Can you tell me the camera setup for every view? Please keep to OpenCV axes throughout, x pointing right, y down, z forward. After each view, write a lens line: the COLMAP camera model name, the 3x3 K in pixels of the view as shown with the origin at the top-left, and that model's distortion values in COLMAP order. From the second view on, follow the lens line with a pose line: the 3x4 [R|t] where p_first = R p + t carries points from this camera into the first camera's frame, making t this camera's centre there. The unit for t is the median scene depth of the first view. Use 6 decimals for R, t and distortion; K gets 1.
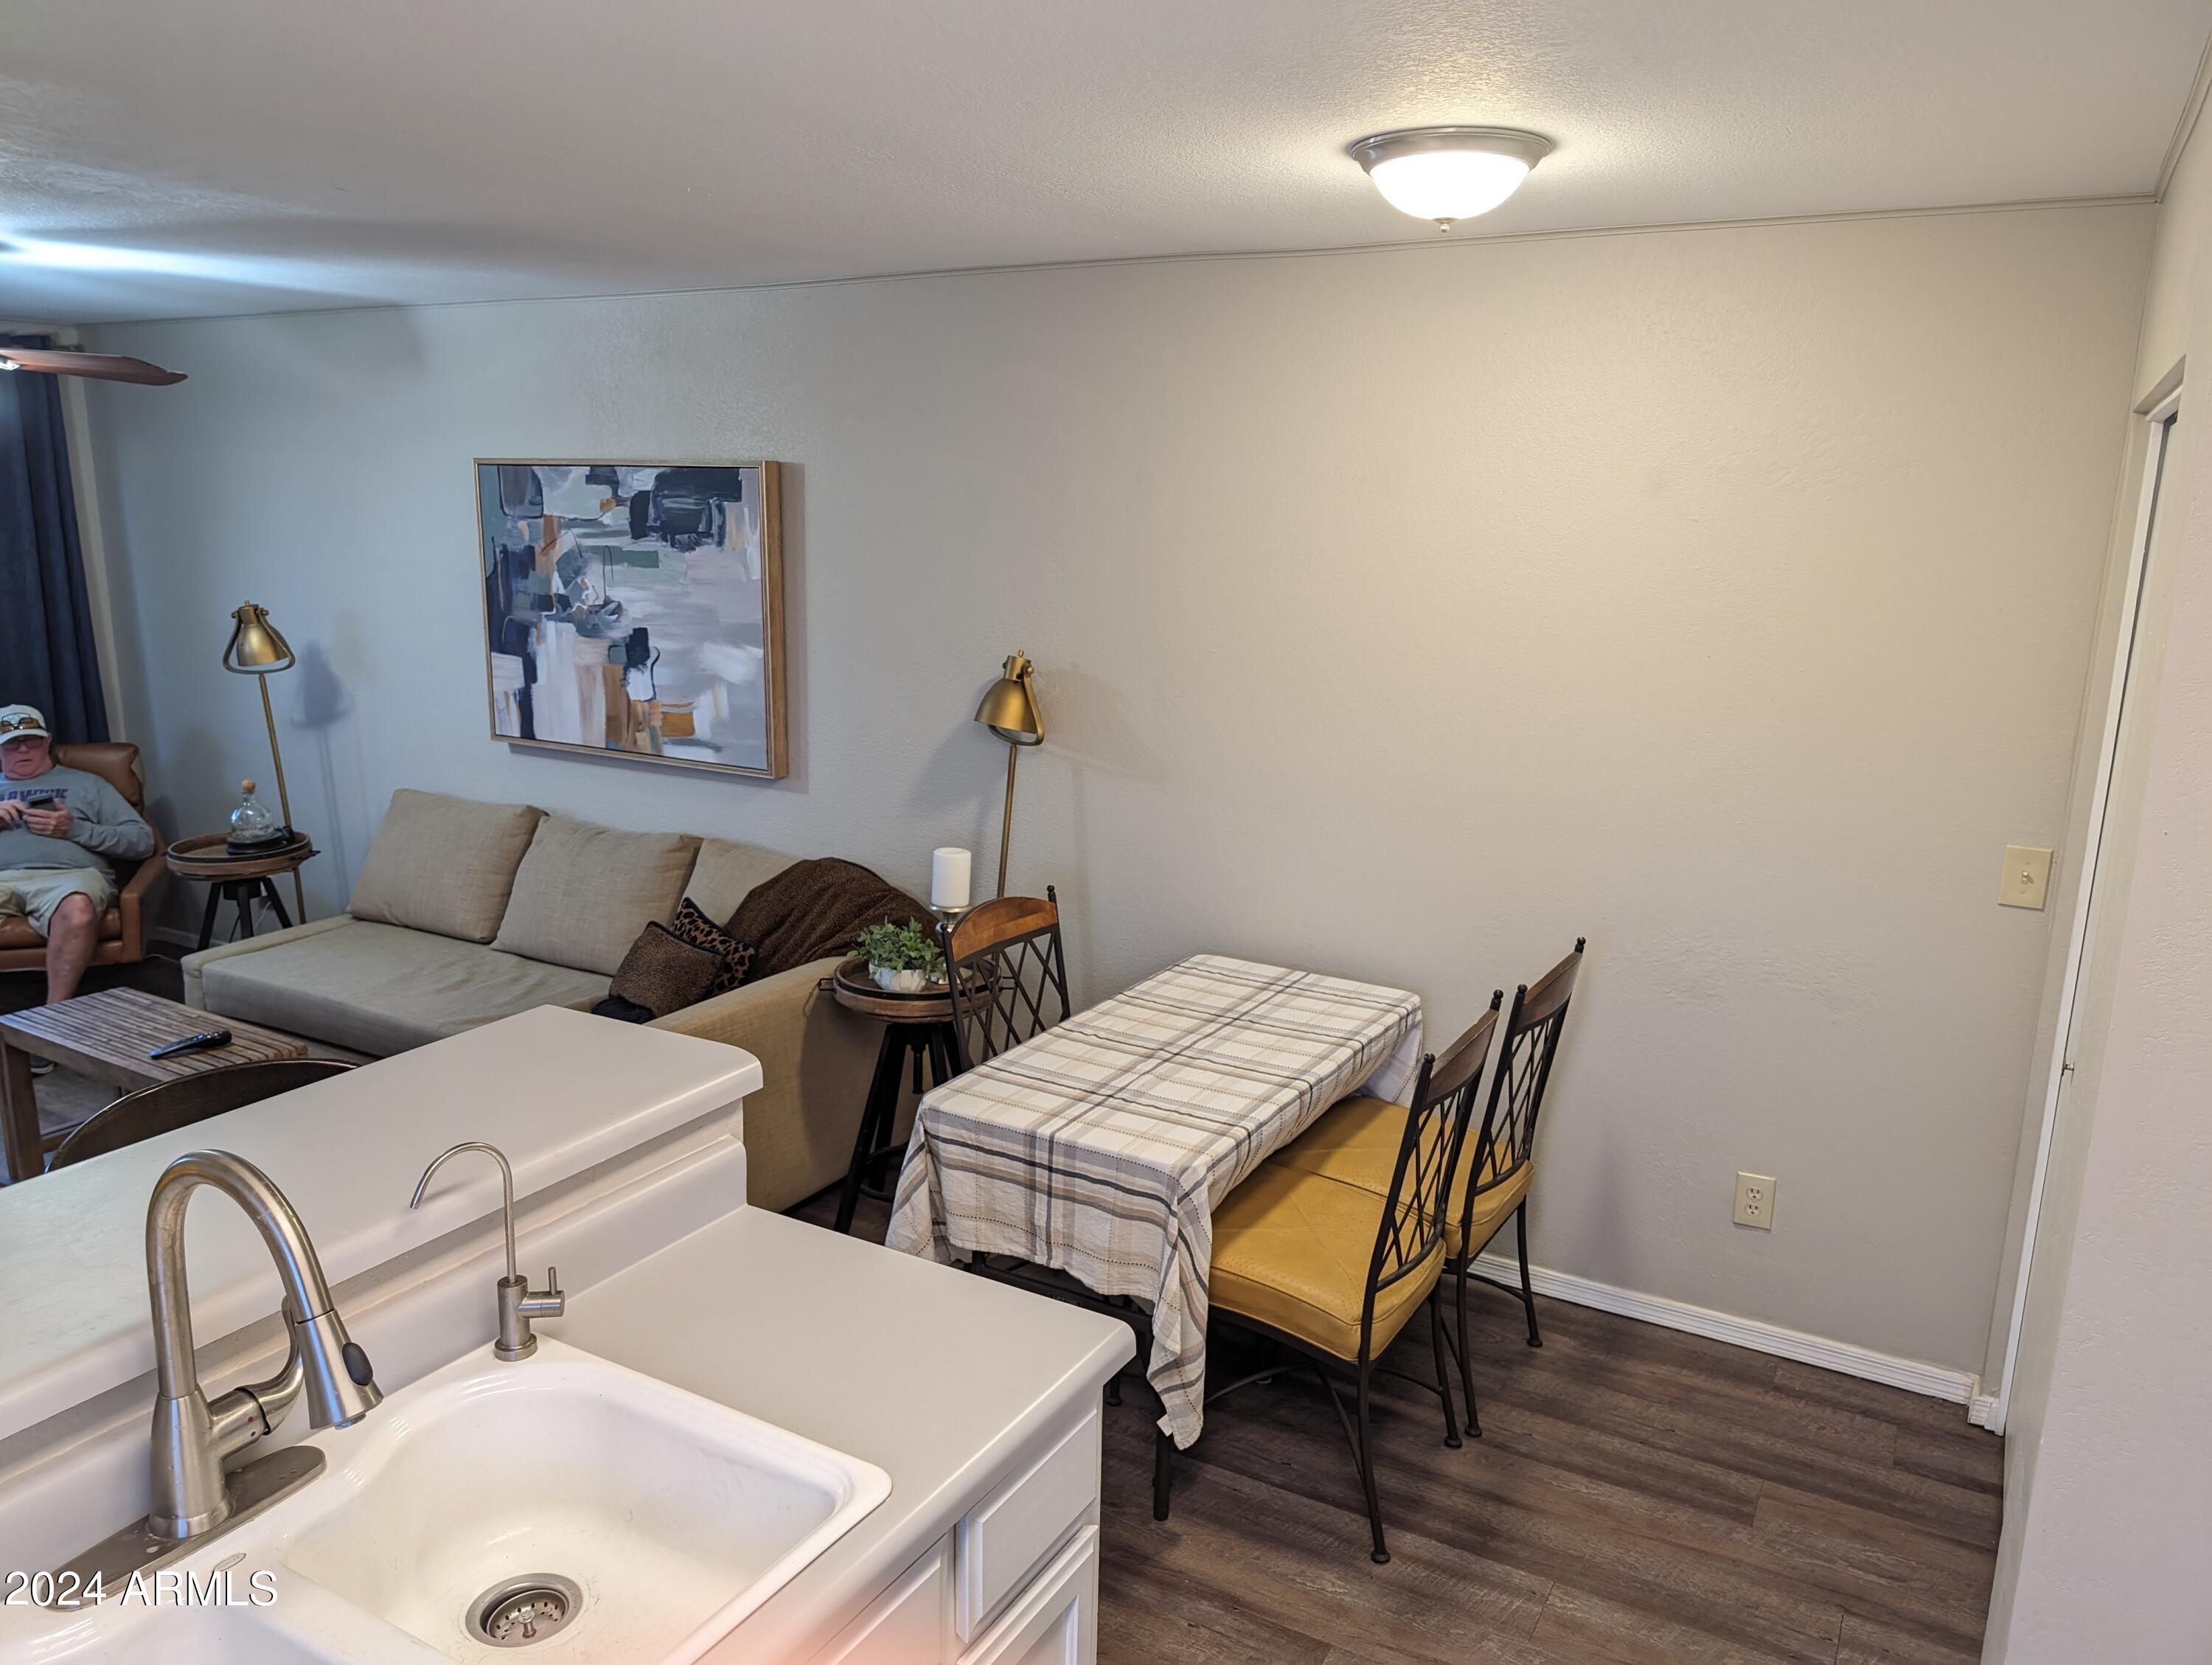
lens RADIAL K [[1576.3, 0, 1052.9], [0, 1576.3, 847.8], [0, 0, 1]] dist [0.028168, -0.037771]
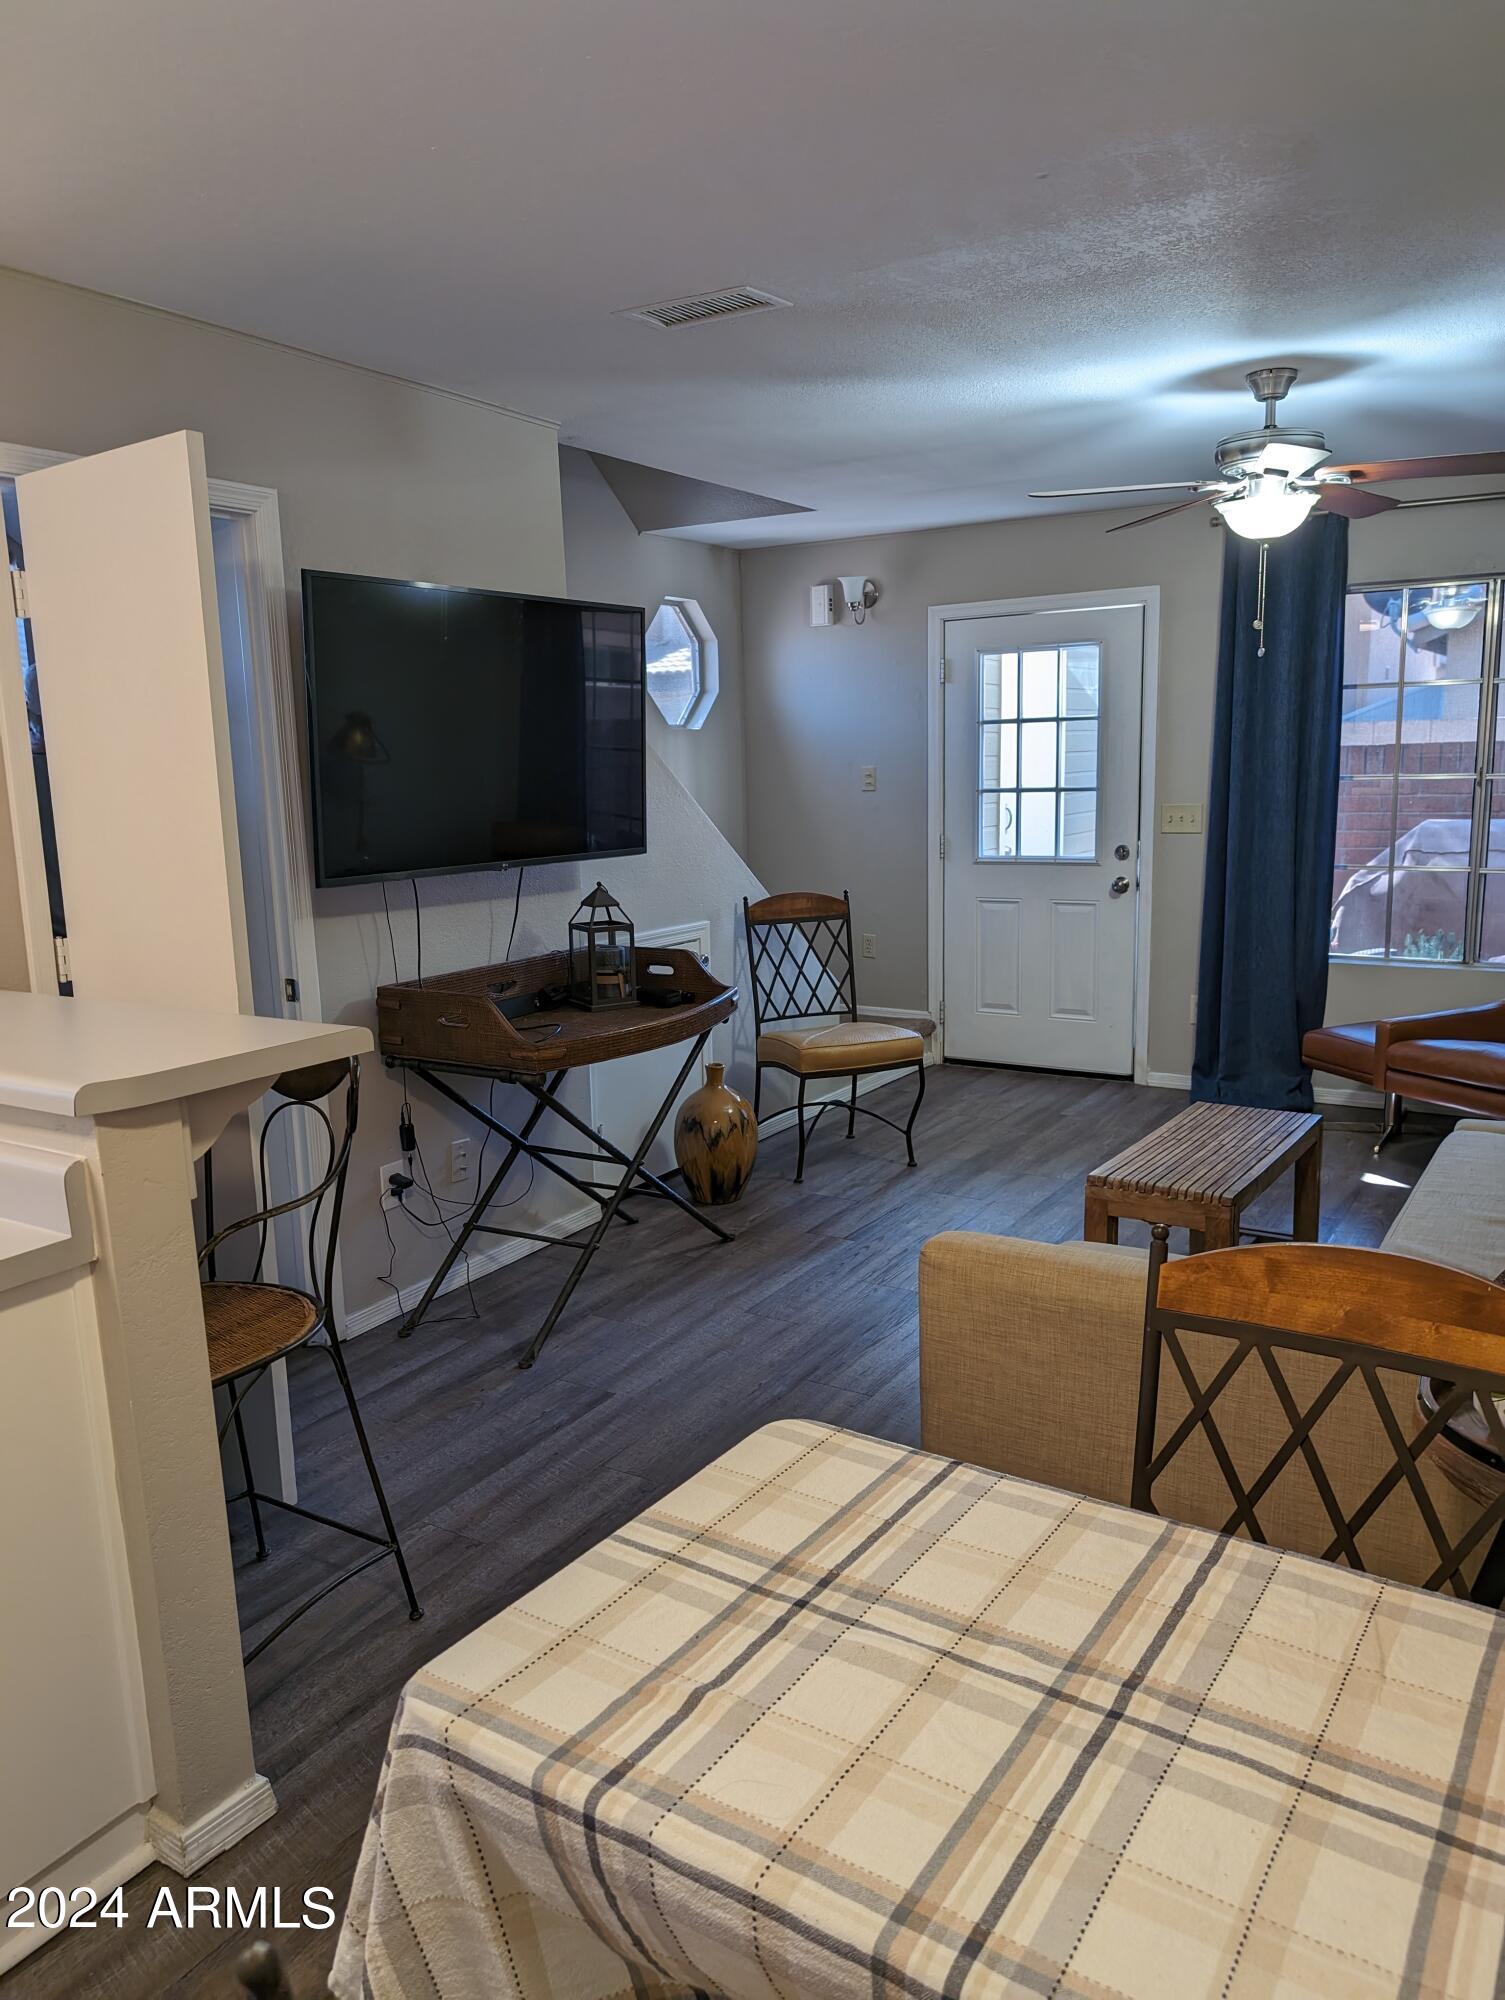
lens RADIAL K [[1424.0, 0, 756.0], [0, 1424.0, 1031.2], [0, 0, 1]] dist [0.013529, -0.010089]
pose [[-0.028501, 0.171296, -0.984807, 0.267862], [-0.185772, 0.967136, 0.173598, -0.048428], [0.982179, 0.187898, 0.004258, 0.607331]]
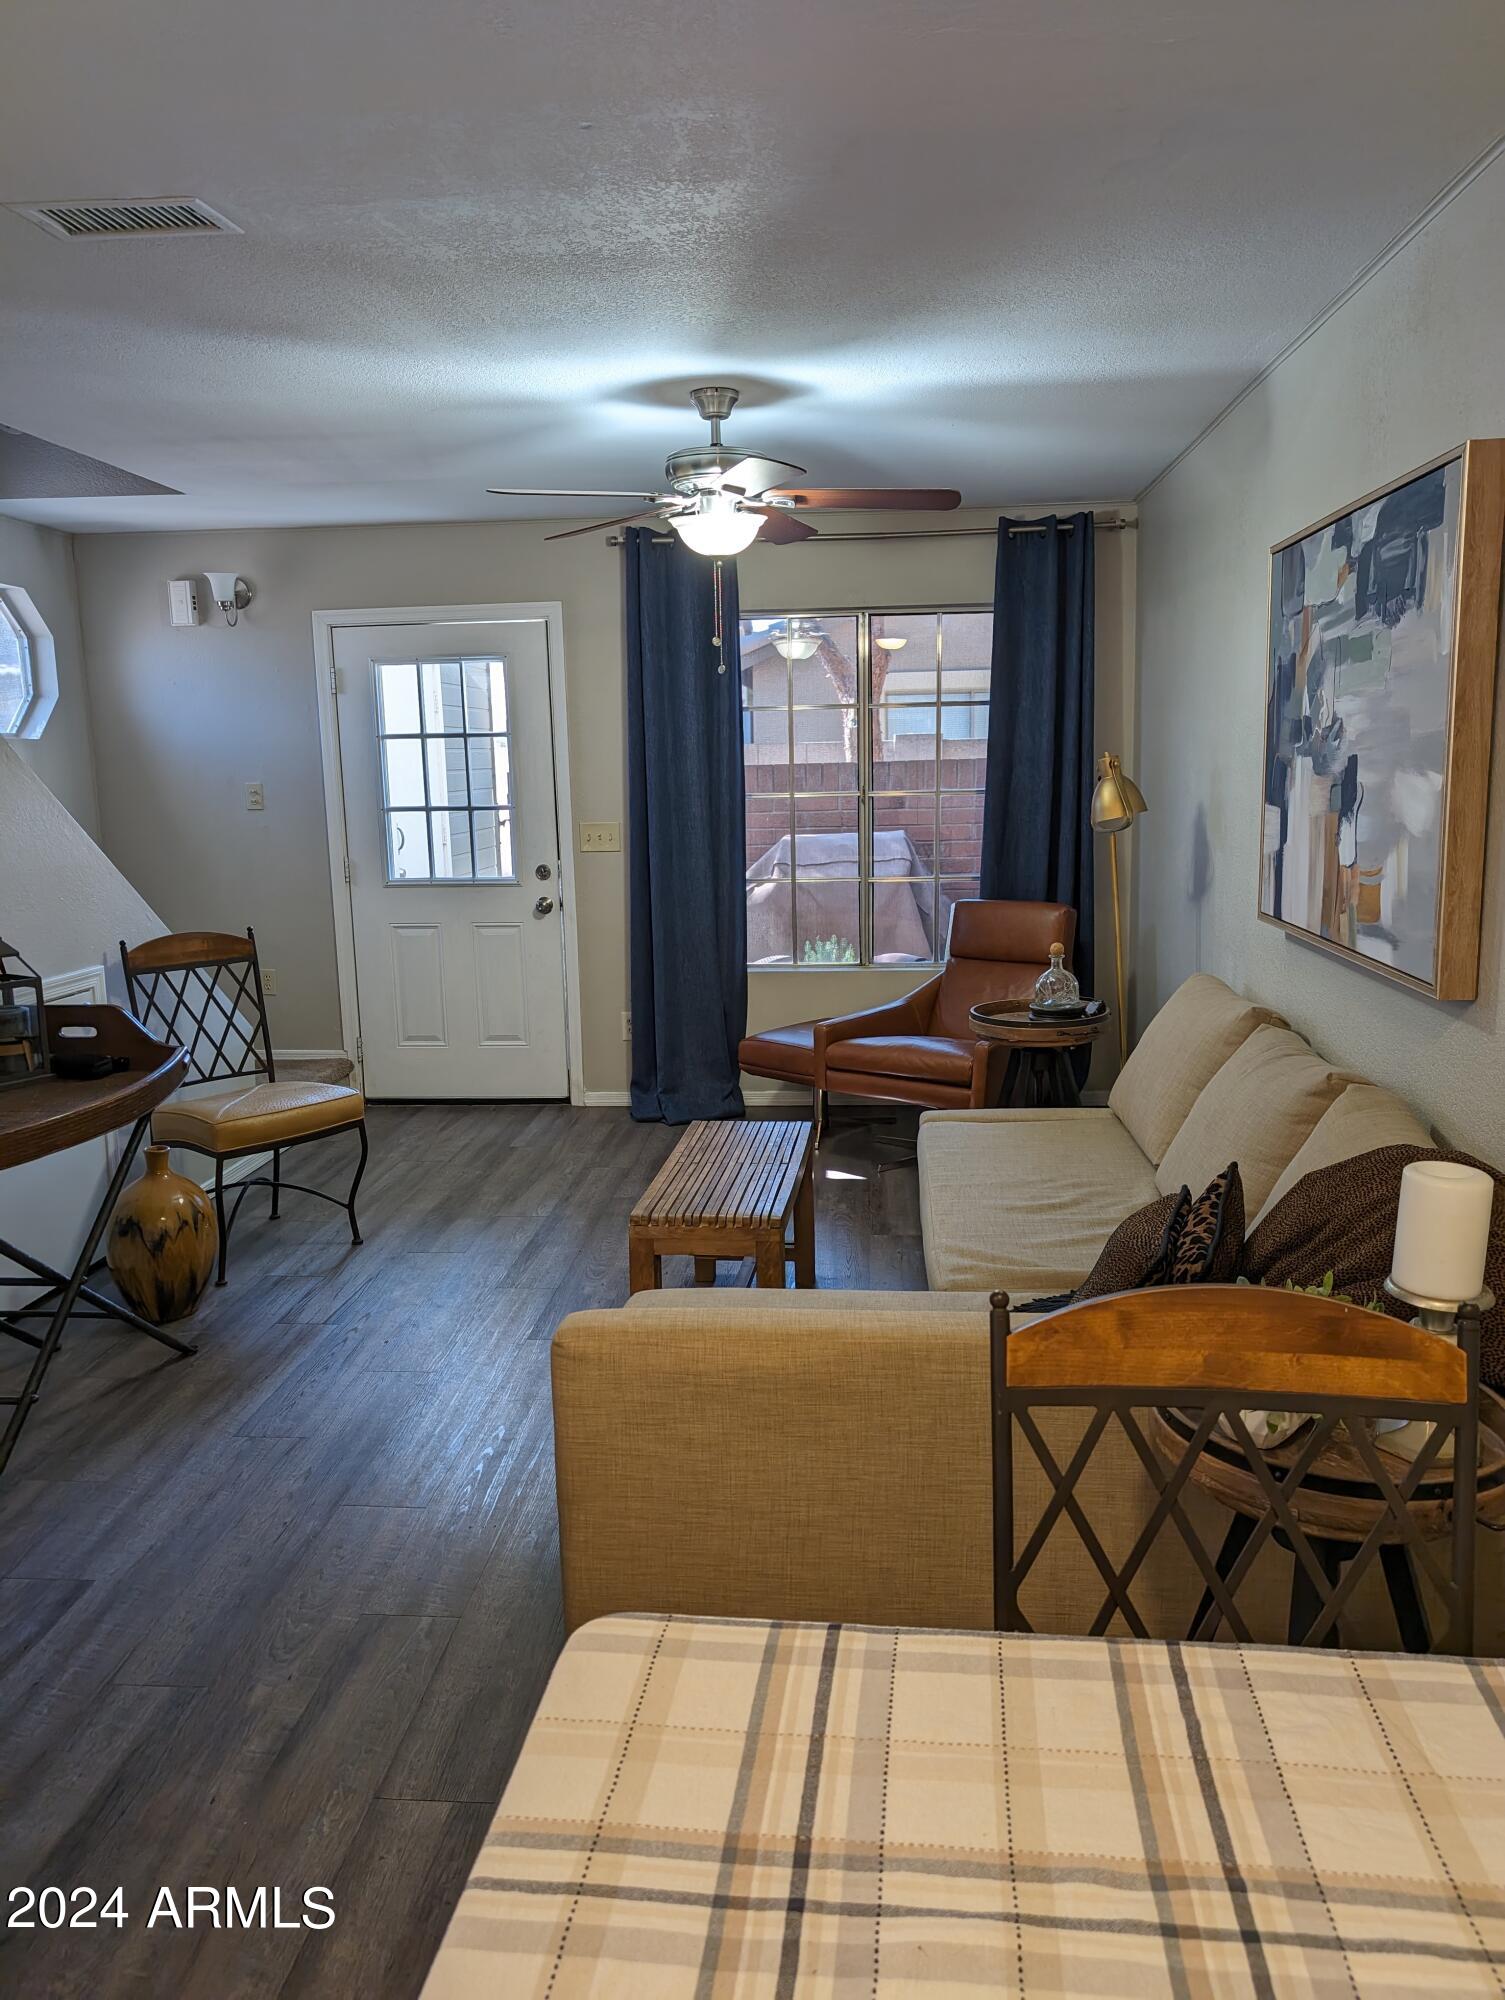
lens RADIAL K [[1424.0, 0, 755.1], [0, 1424.0, 1006.2], [0, 0, 1]] dist [0.013529, -0.010089]
pose [[0.429481, 0.125607, -0.894298, 0.180051], [-0.161367, 0.985017, 0.060853, -0.032207], [0.888542, 0.118175, 0.443314, 0.530718]]
